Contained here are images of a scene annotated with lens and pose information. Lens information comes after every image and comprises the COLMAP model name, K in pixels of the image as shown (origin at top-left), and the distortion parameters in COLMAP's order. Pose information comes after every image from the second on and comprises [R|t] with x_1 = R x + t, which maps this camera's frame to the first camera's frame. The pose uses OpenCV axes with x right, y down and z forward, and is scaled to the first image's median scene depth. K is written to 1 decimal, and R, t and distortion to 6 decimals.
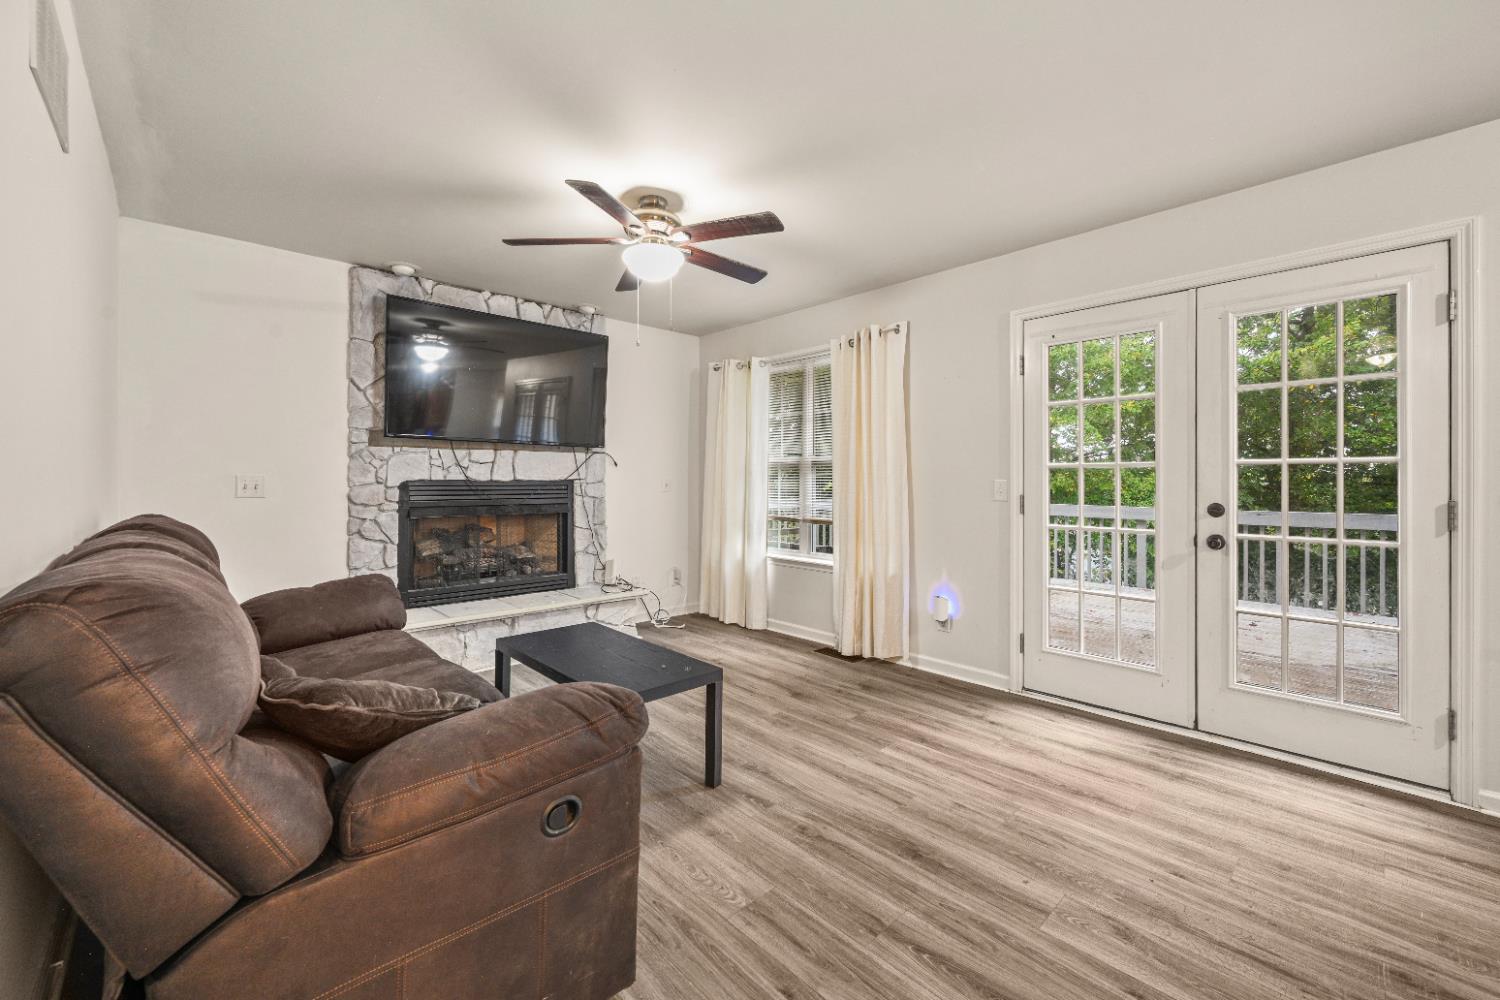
lens RADIAL K [[607.9, 0, 743.1], [0, 607.9, 489.7], [0, 0, 1]] dist [-0.004066, -0.000421]
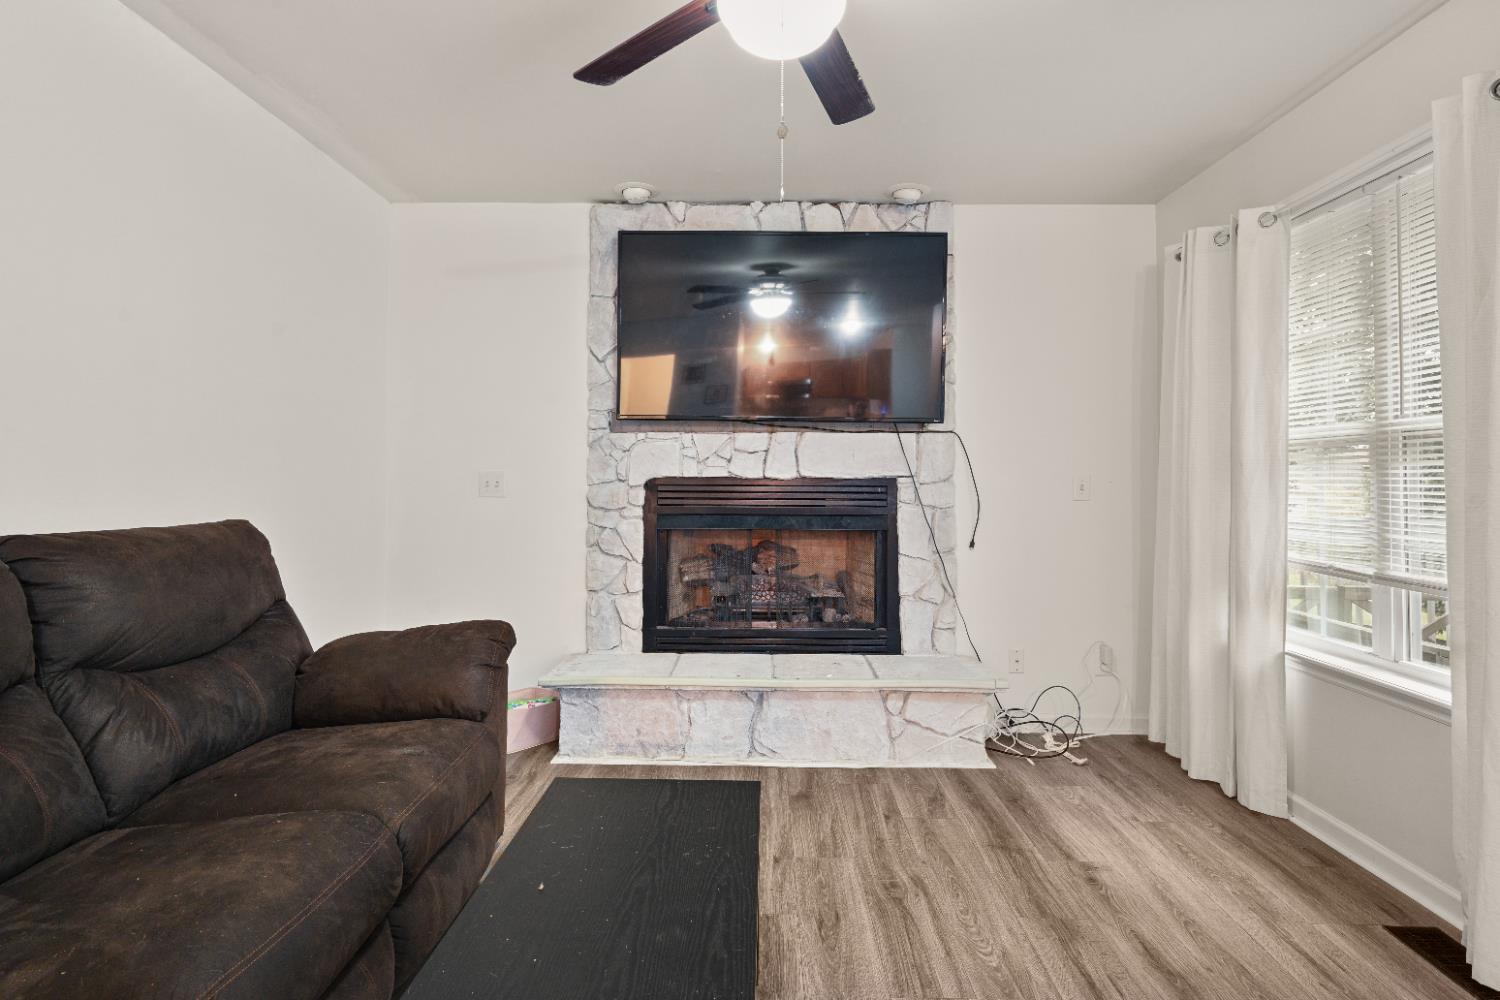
lens RADIAL K [[770.4, 0, 763.8], [0, 770.4, 460.1], [0, 0, 1]] dist [0.000536, 0.002176]
pose [[0.723719, -0.009566, -0.690028, 0.174590], [-0.011352, 0.999604, -0.025765, -0.012377], [0.690001, 0.026480, 0.723324, 0.373730]]
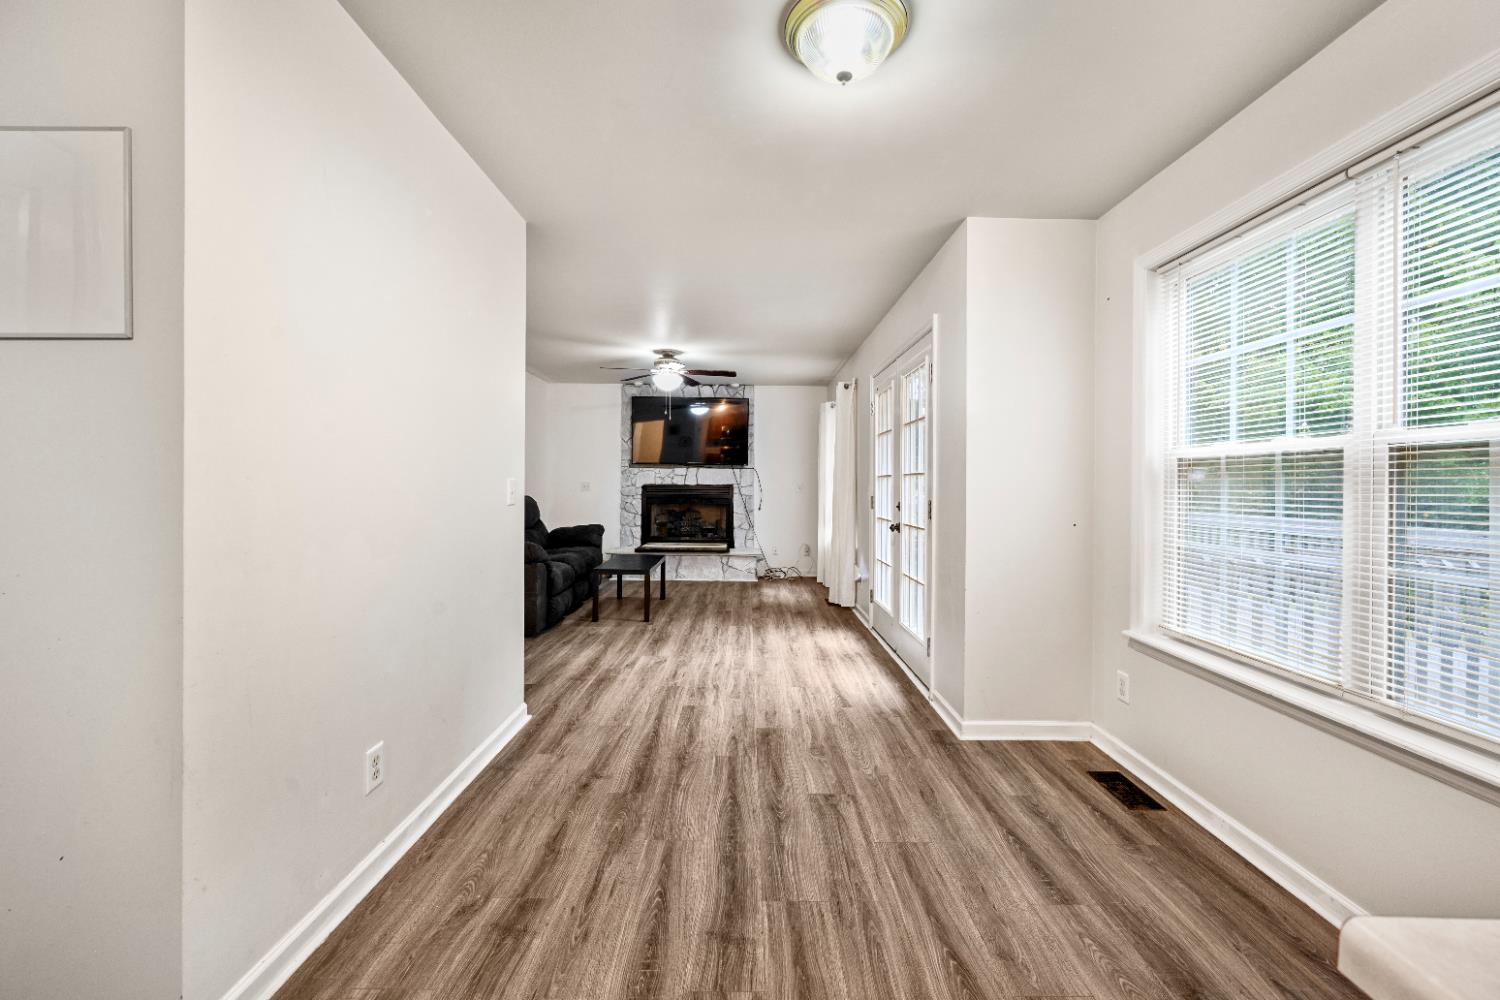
lens RADIAL K [[607.9, 0, 743.5], [0, 607.9, 489.0], [0, 0, 1]] dist [-0.004066, -0.000421]
pose [[0.730667, 0.011376, -0.682639, 0.980491], [-0.016785, 0.999858, -0.001304, -0.001607], [0.682527, 0.012411, 0.730755, -0.240776]]
